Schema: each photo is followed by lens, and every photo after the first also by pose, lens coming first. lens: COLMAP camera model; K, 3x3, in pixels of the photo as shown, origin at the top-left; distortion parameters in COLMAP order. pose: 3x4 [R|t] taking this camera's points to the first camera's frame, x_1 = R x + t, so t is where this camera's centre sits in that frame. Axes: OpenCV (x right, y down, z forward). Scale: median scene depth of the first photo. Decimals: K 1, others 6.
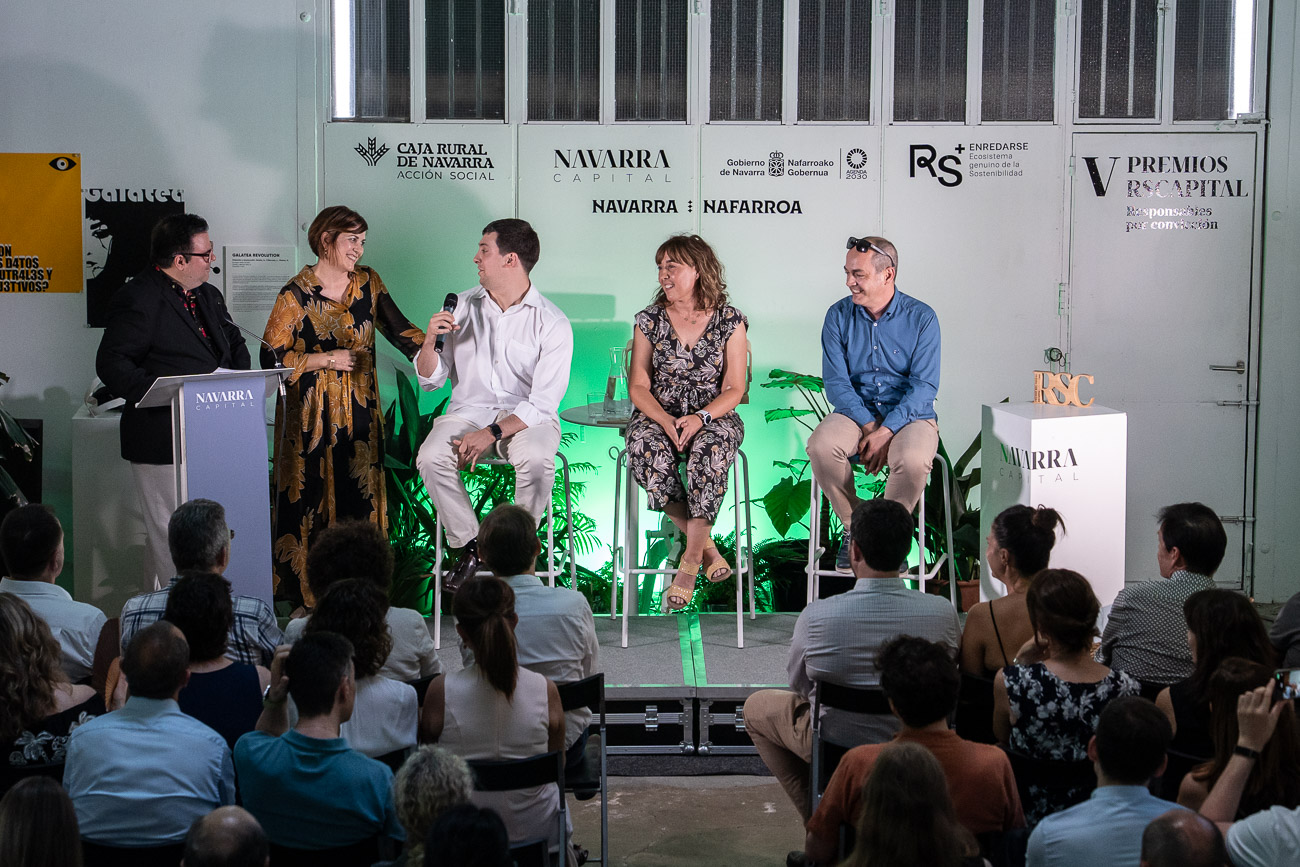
lens RADIAL K [[3859.8, 0, 649.6], [0, 3859.8, 429.9], [0, 0, 1]] dist [0.037206, 0.000000]
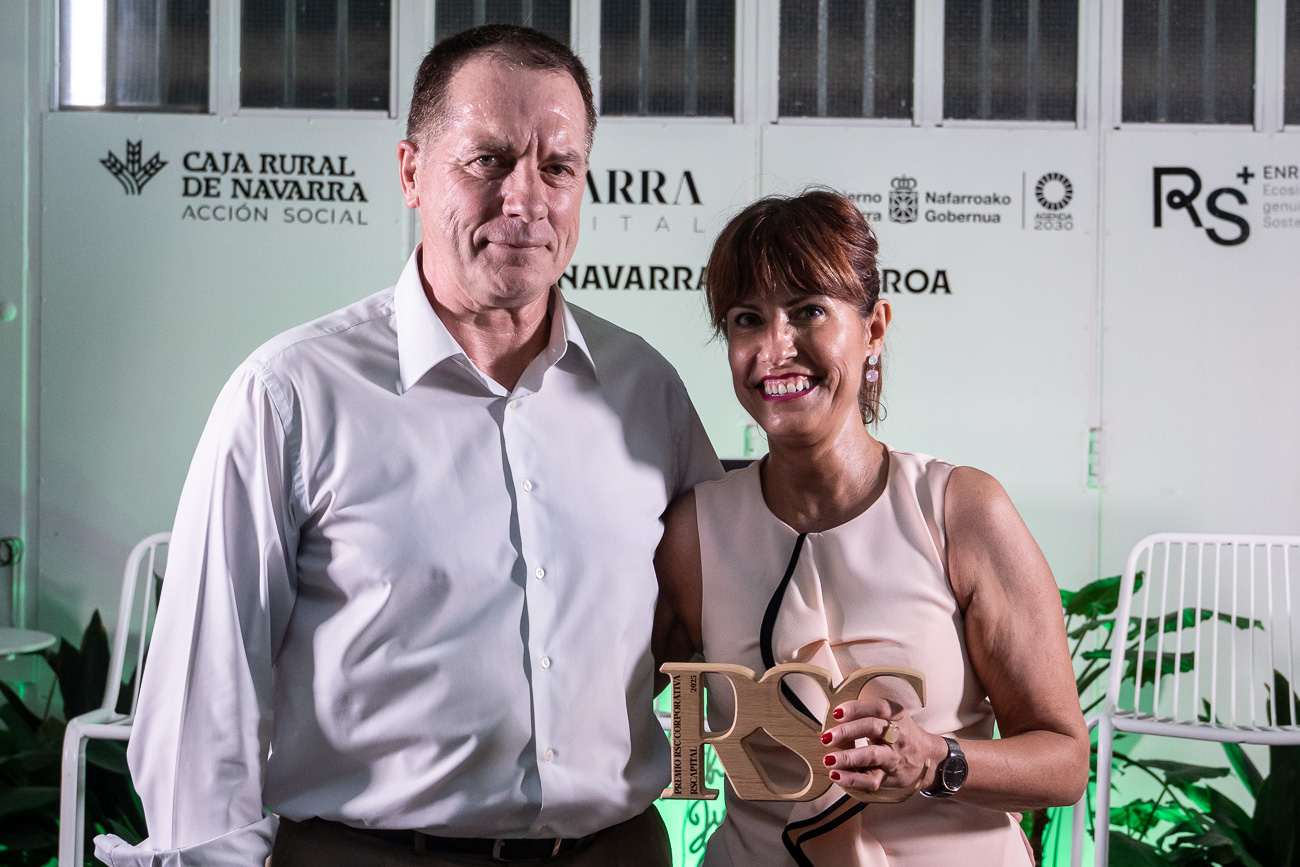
lens RADIAL K [[1713.4, 0, 663.2], [0, 1713.4, 431.0], [0, 0, 1]] dist [-0.000646, 0.000000]
pose [[0.999751, 0.005653, 0.021609, -0.005030], [-0.002512, 0.989763, -0.142696, -0.003865], [-0.022195, 0.142606, 0.989531, 0.773099]]
